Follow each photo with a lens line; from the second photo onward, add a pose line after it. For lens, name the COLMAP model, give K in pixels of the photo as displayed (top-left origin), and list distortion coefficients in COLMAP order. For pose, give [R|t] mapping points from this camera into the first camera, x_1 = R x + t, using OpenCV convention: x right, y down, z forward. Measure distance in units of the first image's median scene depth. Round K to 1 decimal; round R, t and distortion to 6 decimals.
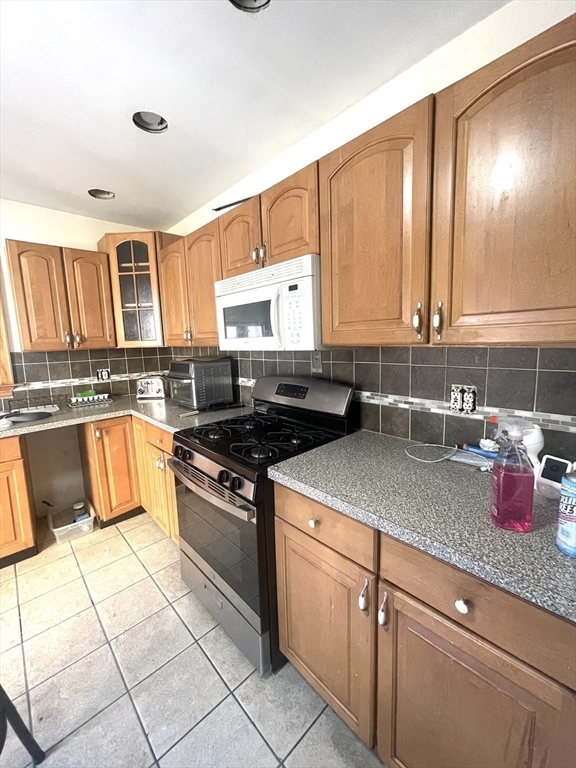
lens RADIAL K [[306.3, 0, 283.4], [0, 306.3, 378.7], [0, 0, 1]] dist [-0.003290, 0.000723]
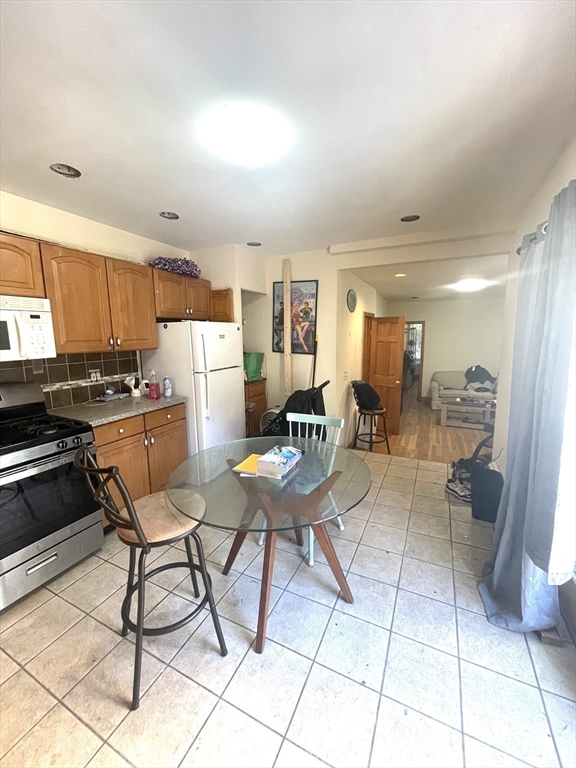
lens RADIAL K [[306.3, 0, 286.0], [0, 306.3, 382.3], [0, 0, 1]] dist [-0.003290, 0.000723]
pose [[-0.353574, -0.106347, 0.929342, -1.824732], [0.146954, 0.974864, 0.167465, -0.053284], [-0.923791, 0.195781, -0.329058, 0.415672]]
